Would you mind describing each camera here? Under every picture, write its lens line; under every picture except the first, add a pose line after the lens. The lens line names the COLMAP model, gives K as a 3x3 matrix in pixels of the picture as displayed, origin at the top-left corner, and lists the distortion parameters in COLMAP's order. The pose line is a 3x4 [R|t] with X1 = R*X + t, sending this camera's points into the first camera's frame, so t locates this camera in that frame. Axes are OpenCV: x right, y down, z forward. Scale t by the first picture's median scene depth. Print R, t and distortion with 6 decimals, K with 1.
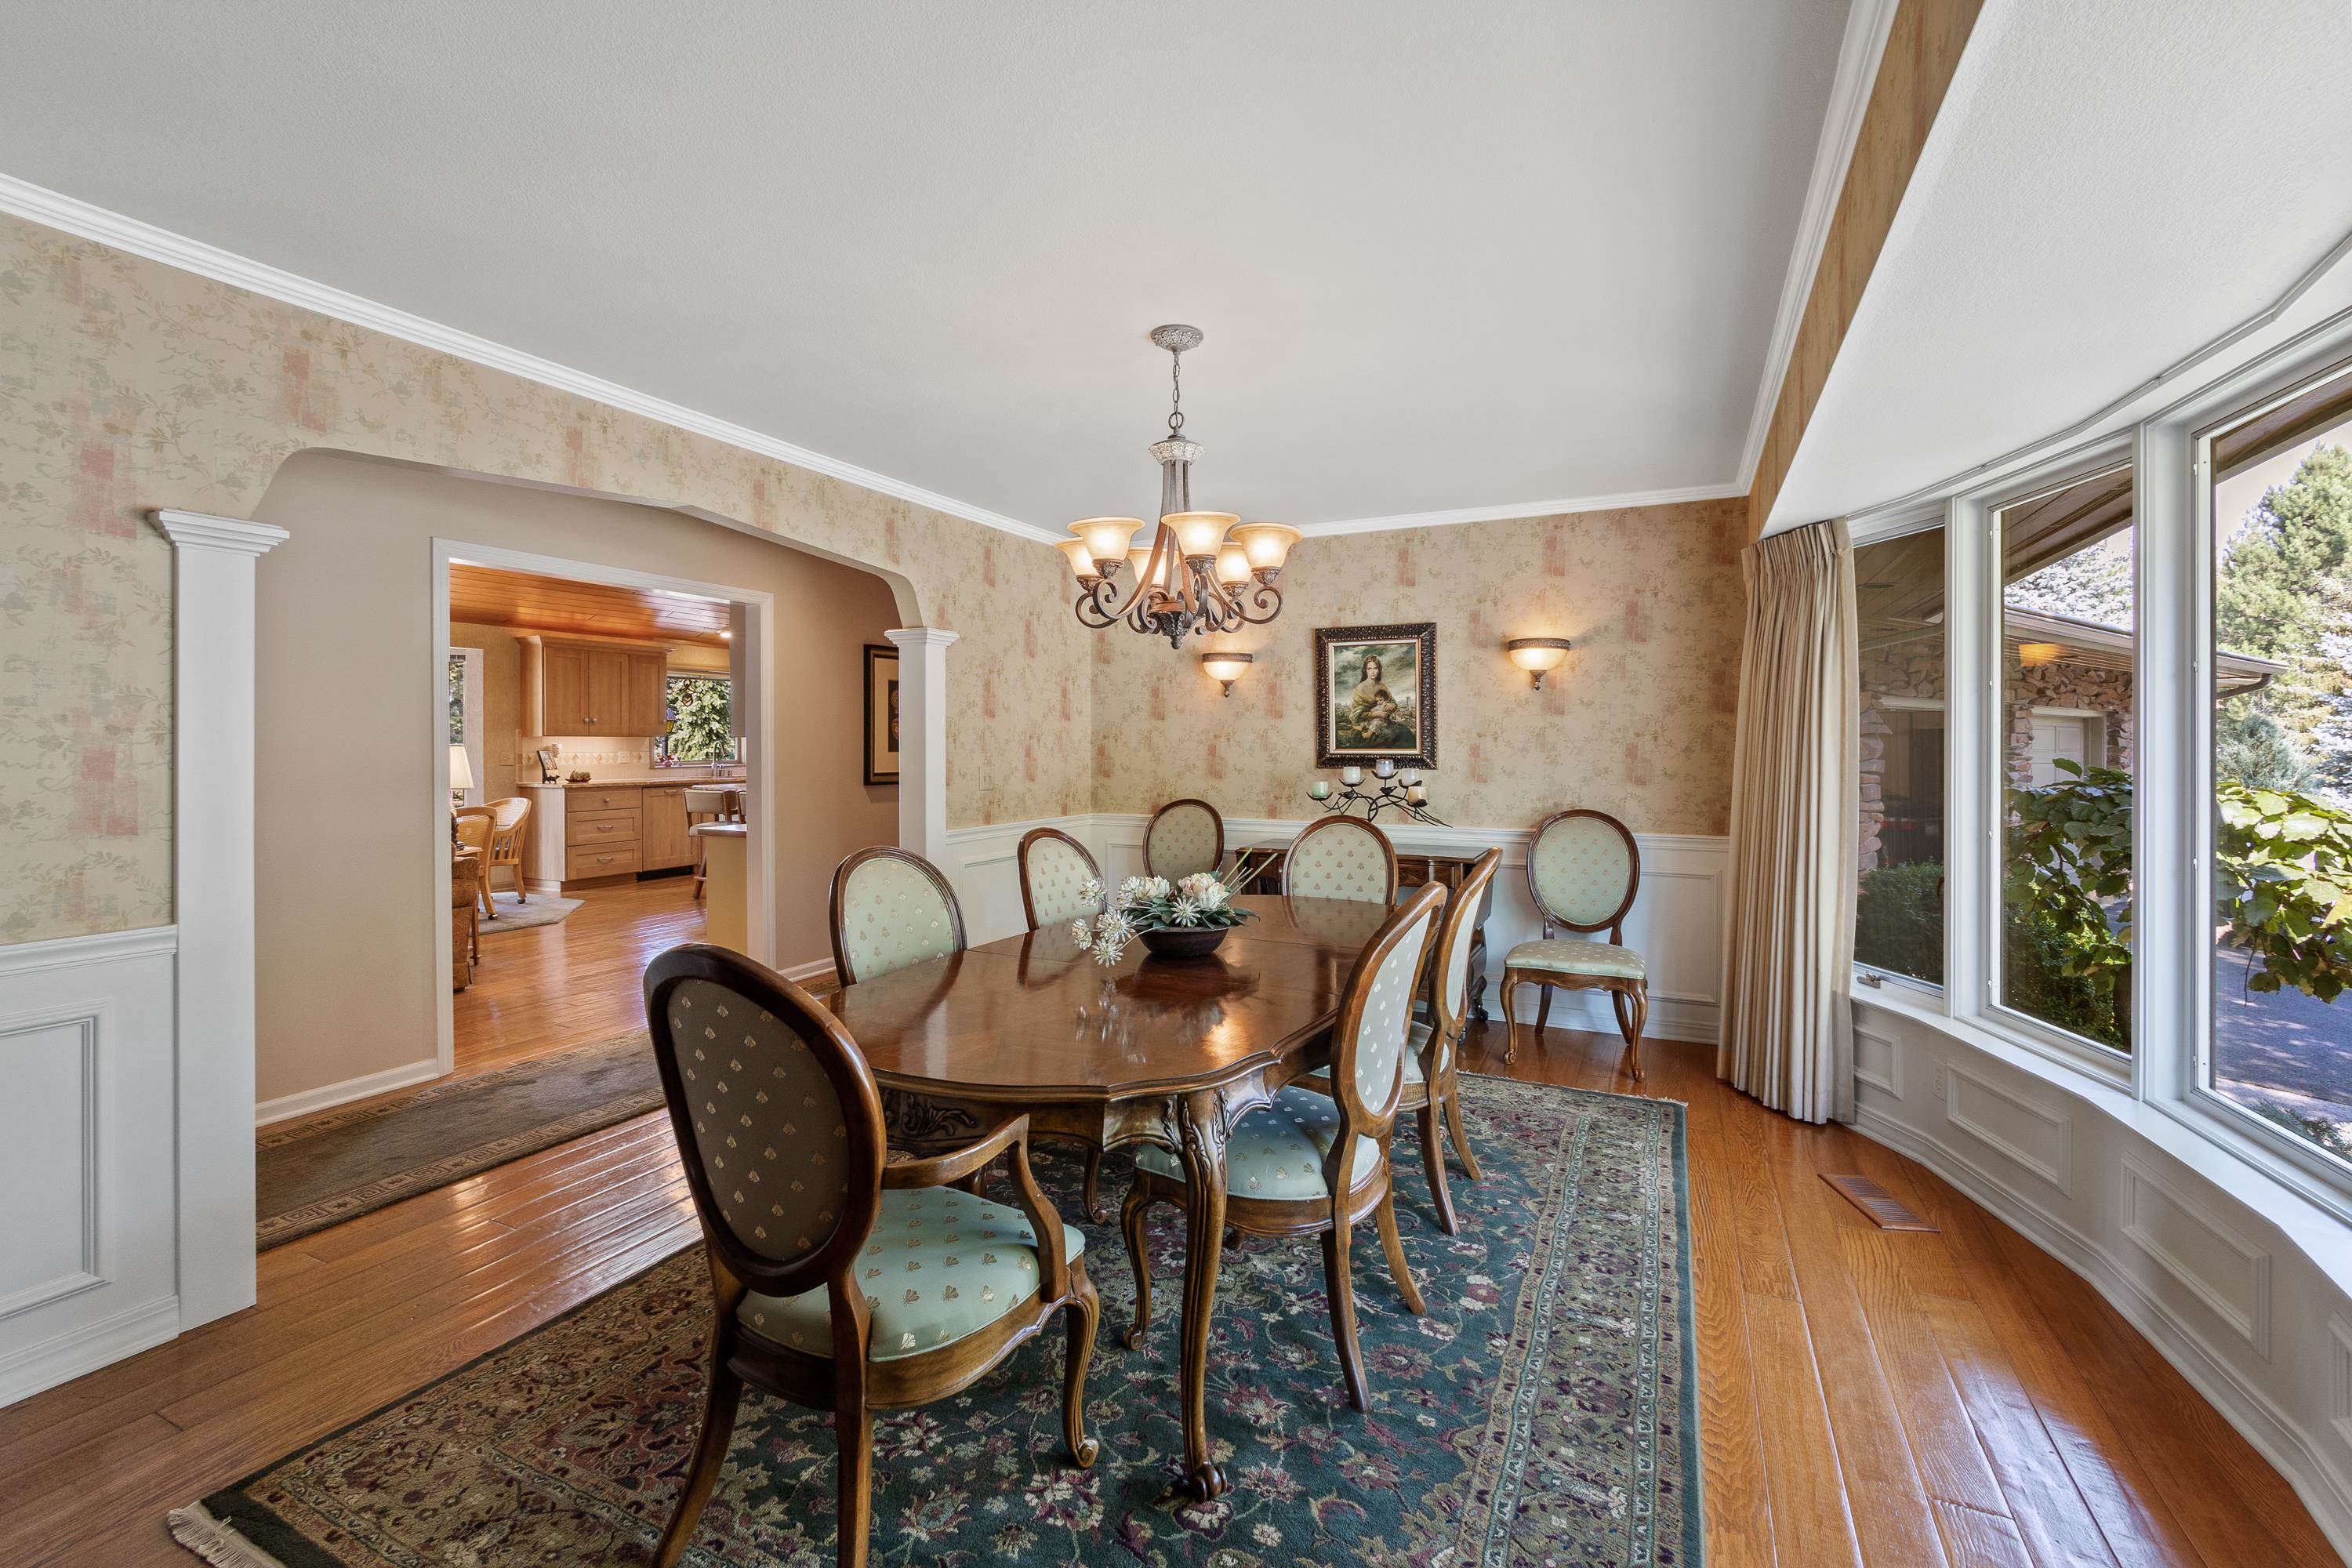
lens RADIAL K [[1036.6, 0, 1219.4], [0, 1036.6, 760.8], [0, 0, 1]] dist [-0.006277, 0.001158]
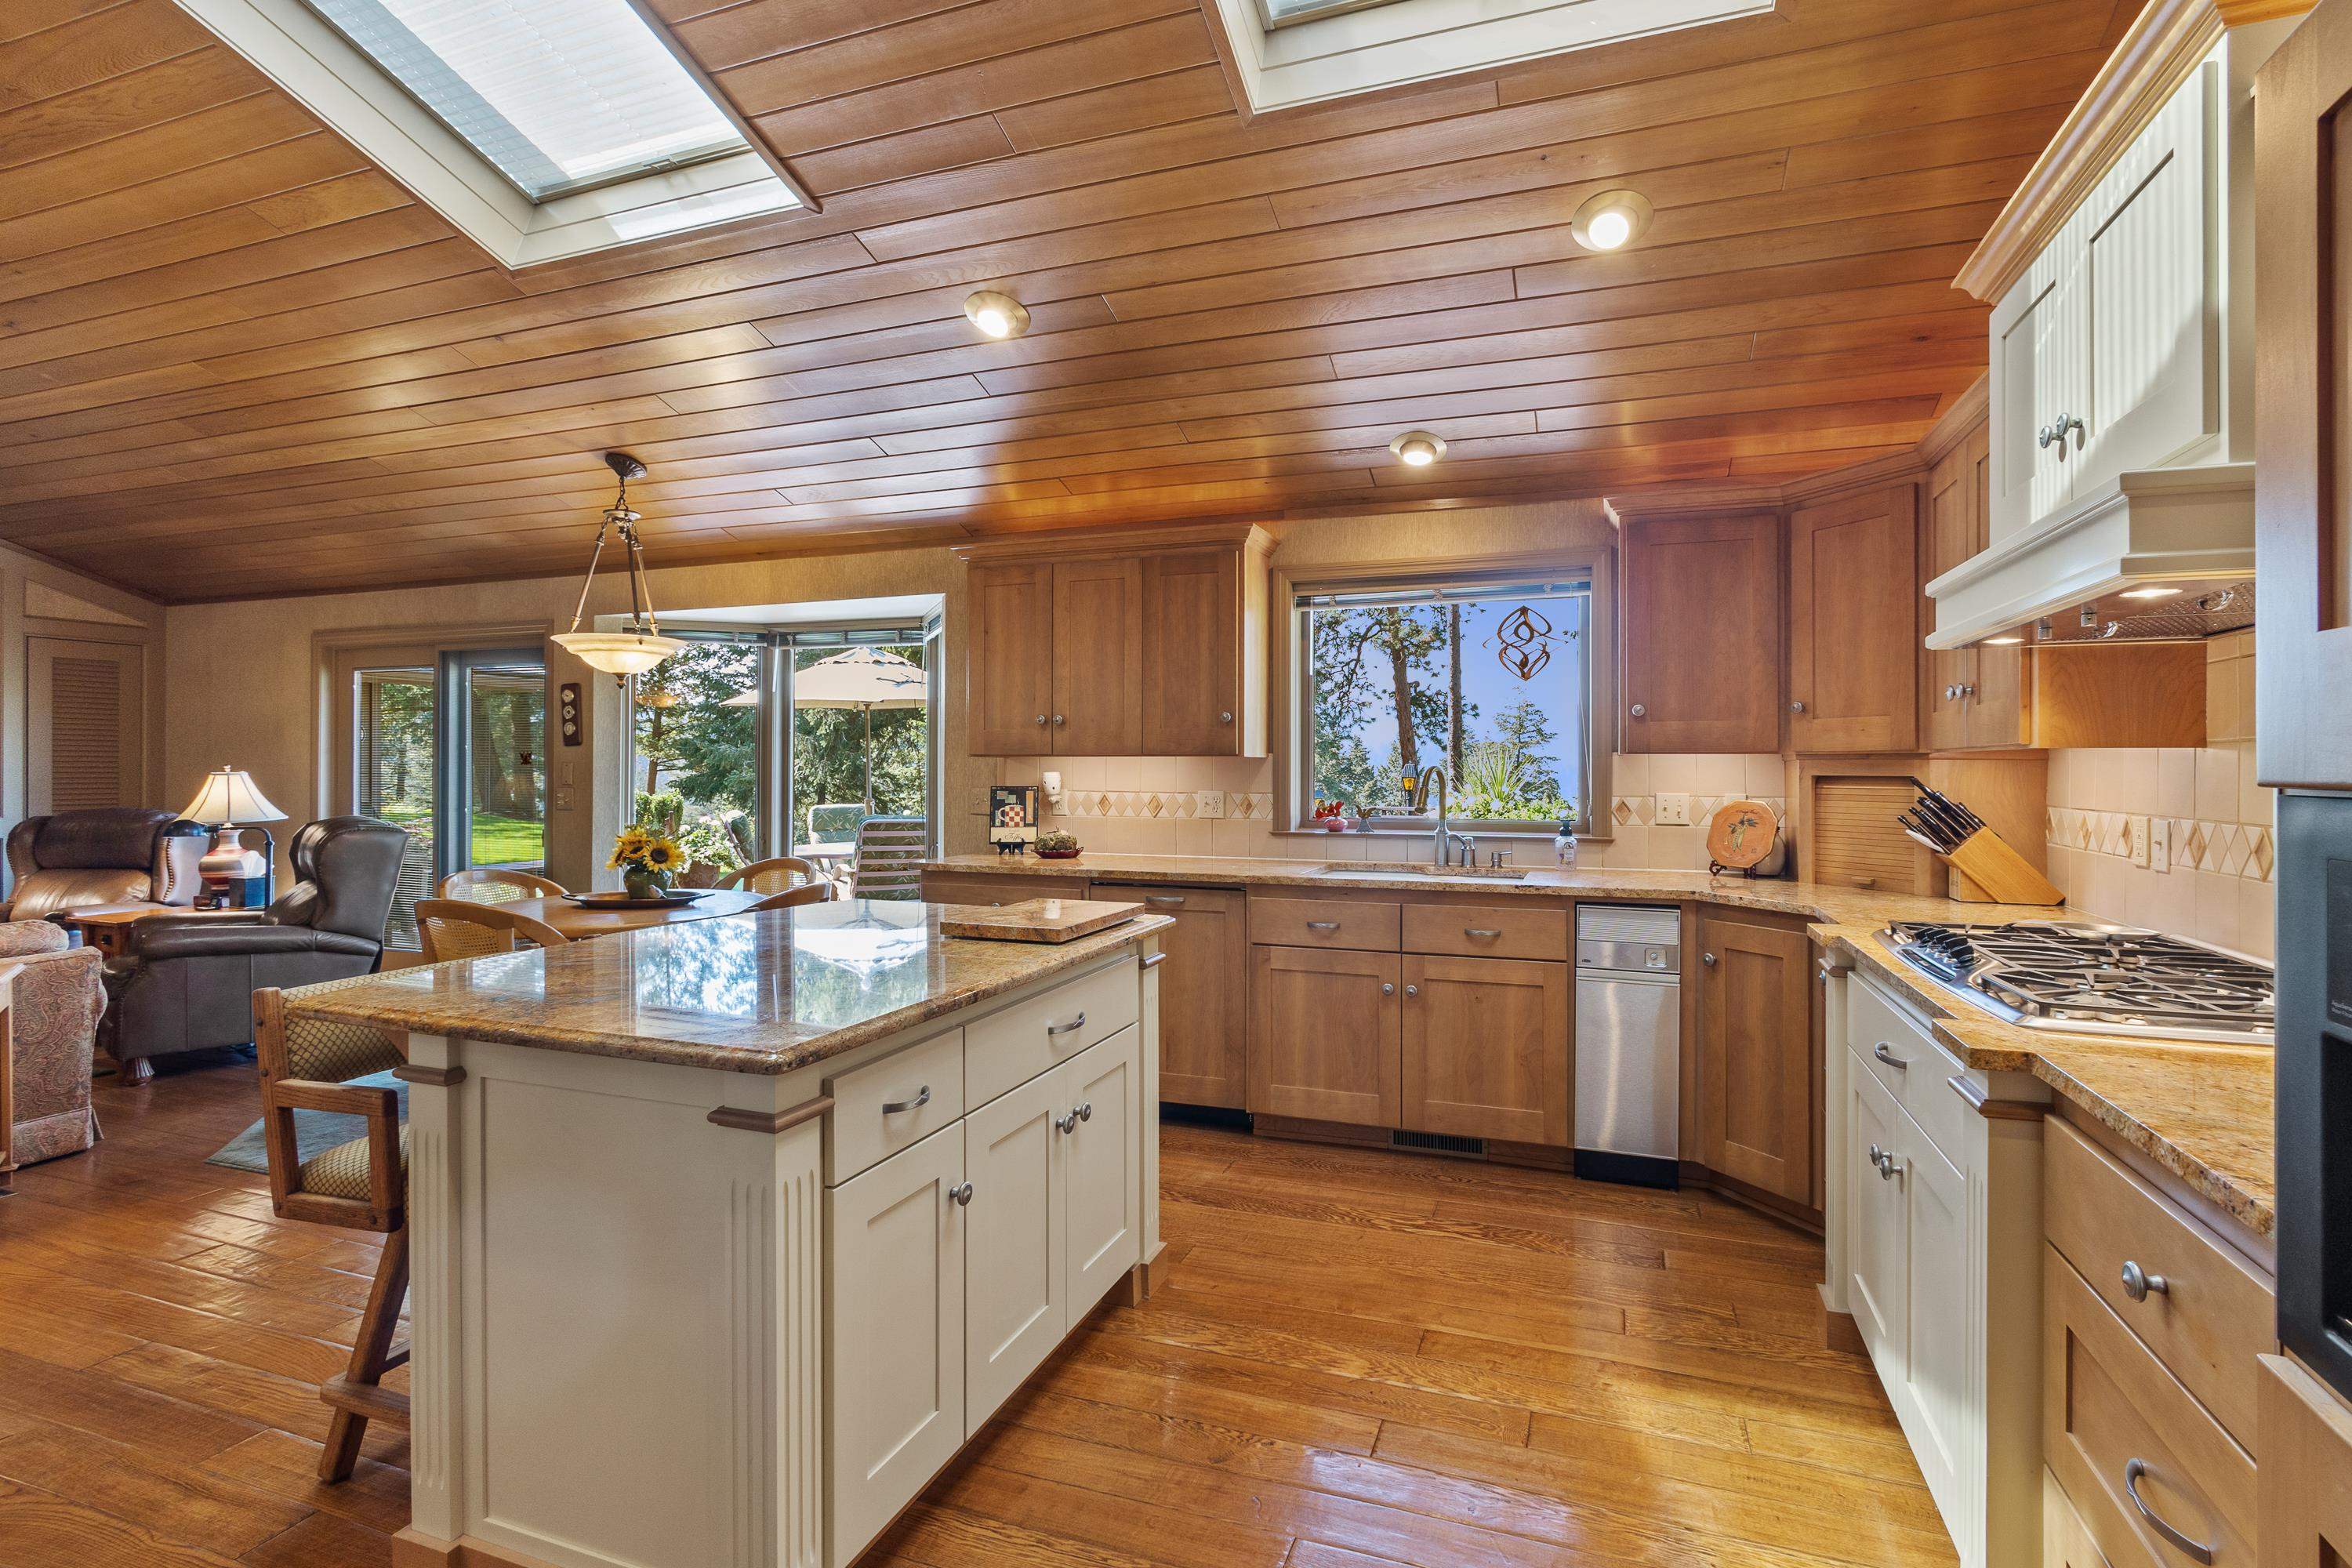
lens RADIAL K [[1064.8, 0, 1229.1], [0, 1064.8, 783.9], [0, 0, 1]] dist [-0.011013, 0.000217]
pose [[0.112365, 0.008438, -0.993631, -0.143311], [-0.021710, 0.999746, 0.006035, -0.015674], [0.993430, 0.020893, 0.112520, 0.996307]]
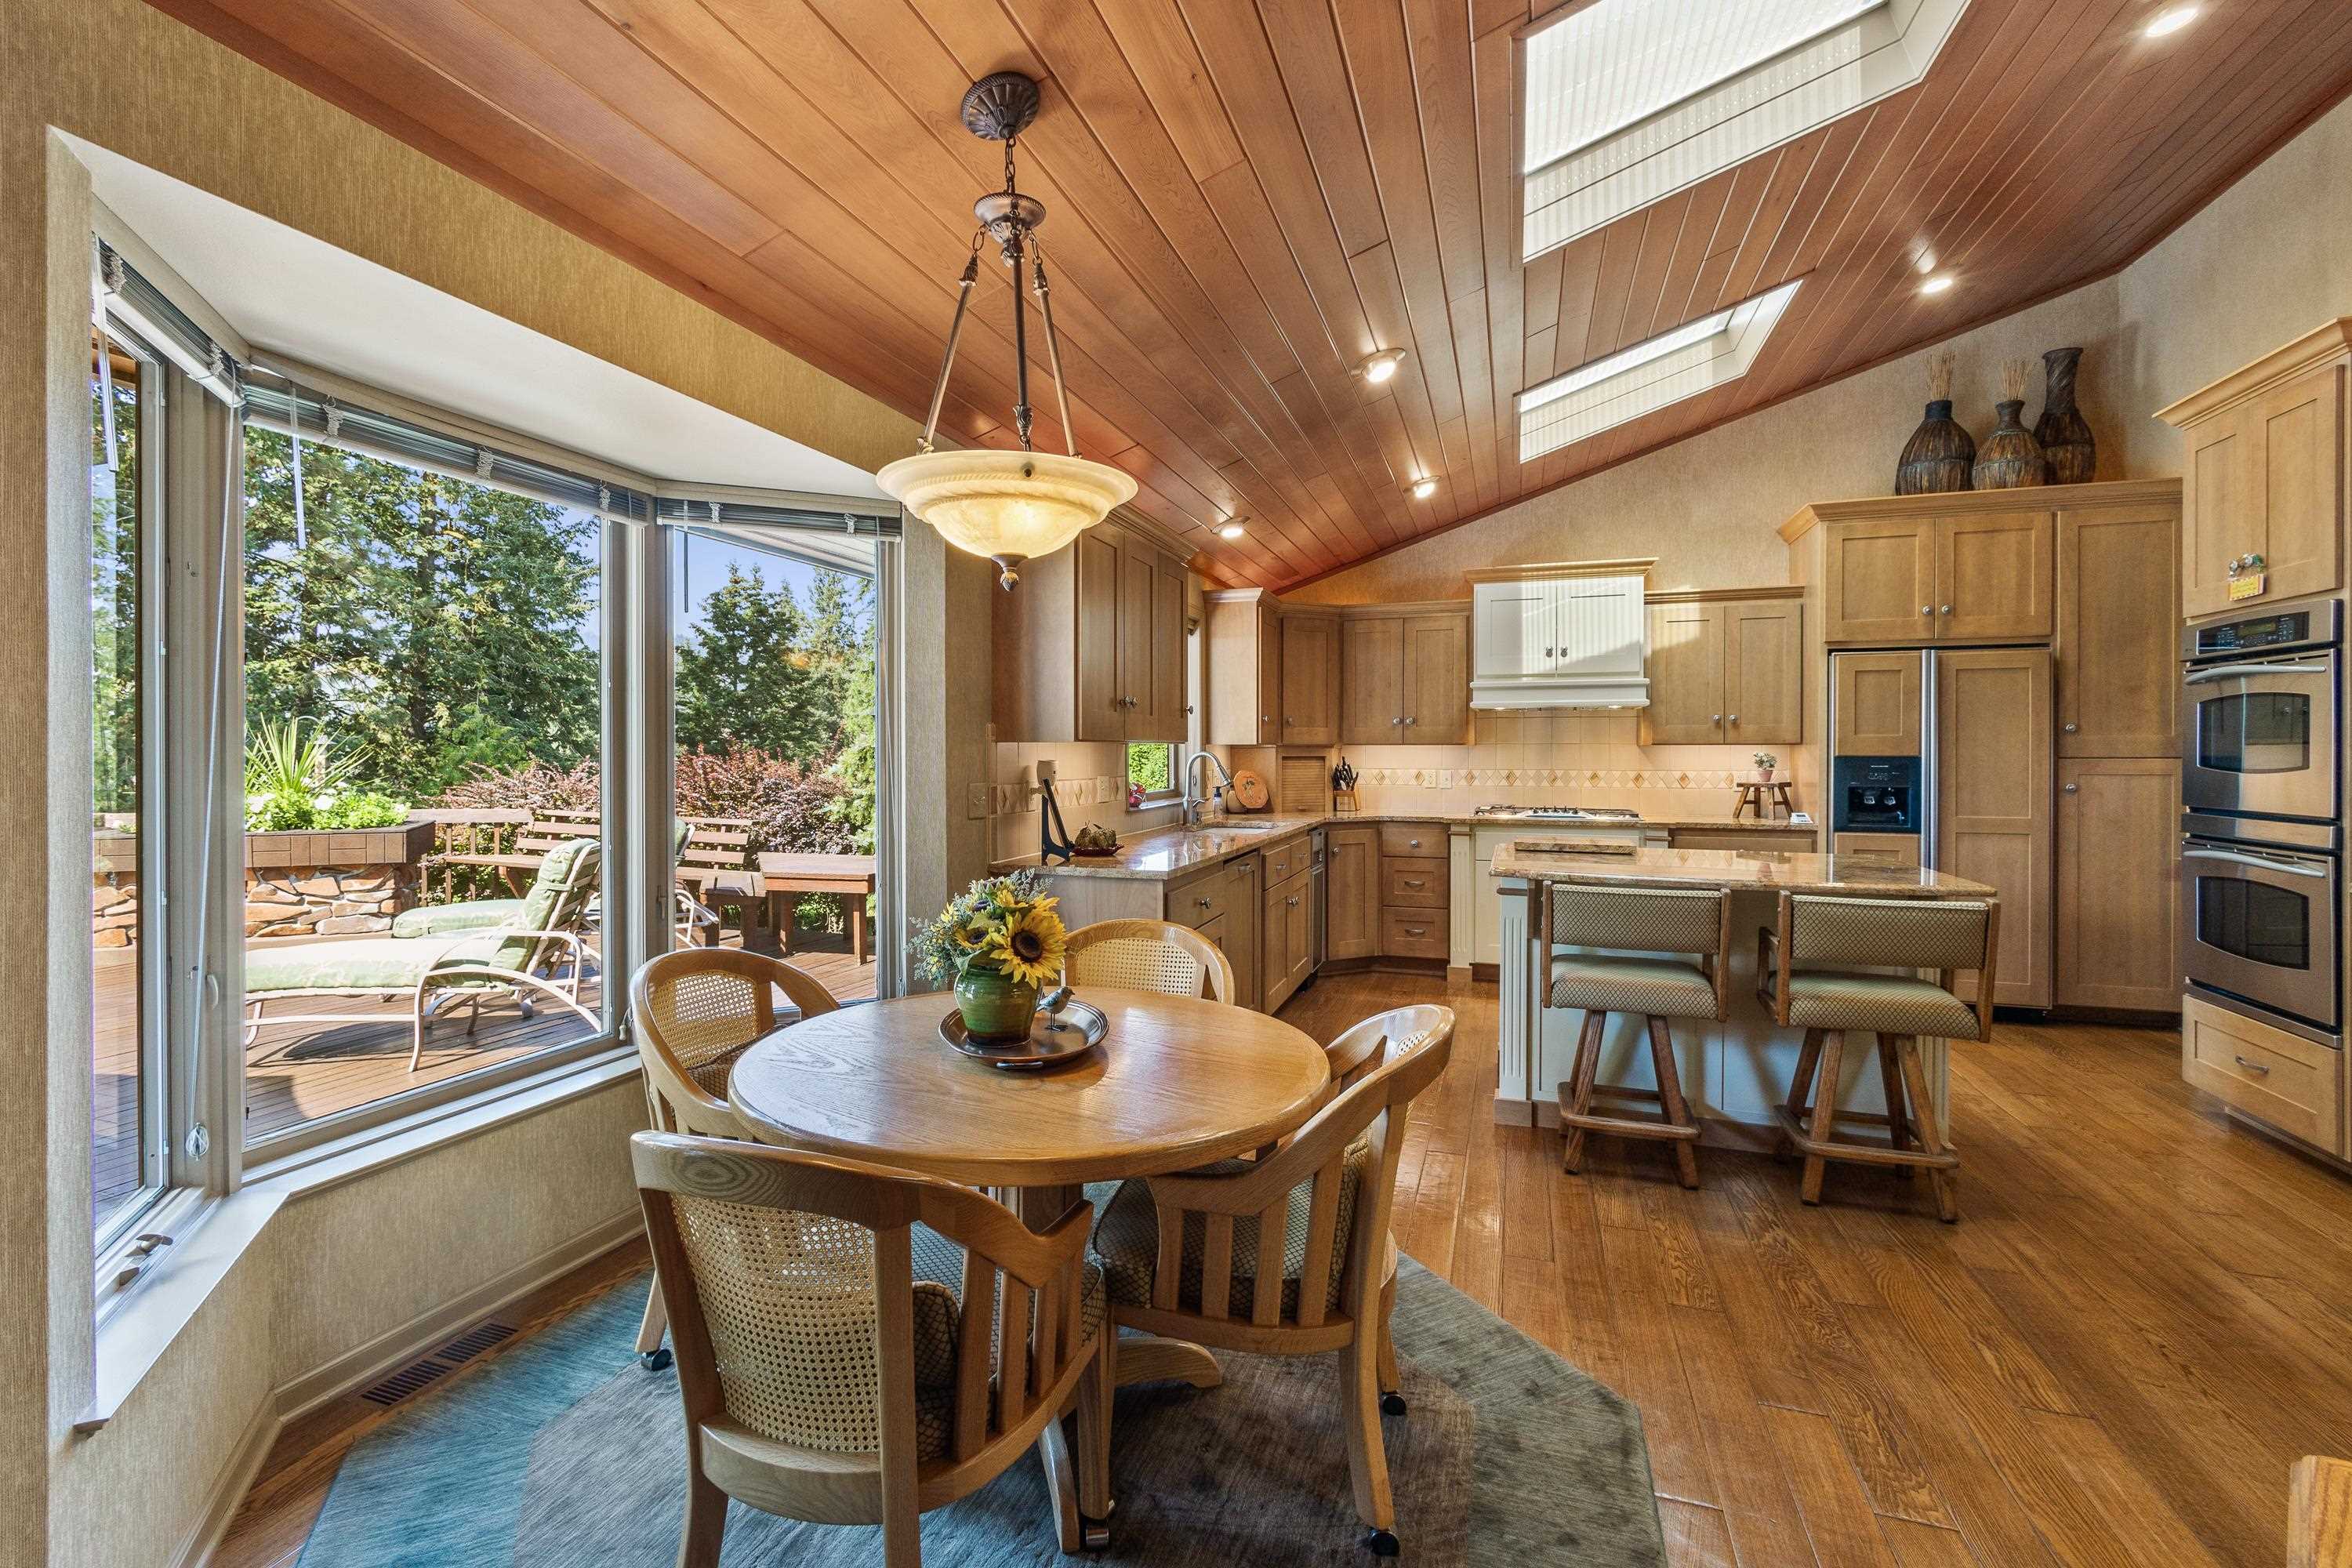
lens RADIAL K [[1036.6, 0, 1125.9], [0, 1036.6, 761.3], [0, 0, 1]] dist [-0.006277, 0.001158]
pose [[0.996976, -0.003307, 0.077643, -0.626817], [0.003962, 0.999958, -0.008285, -0.012170], [-0.077612, 0.008568, 0.996947, 0.574210]]
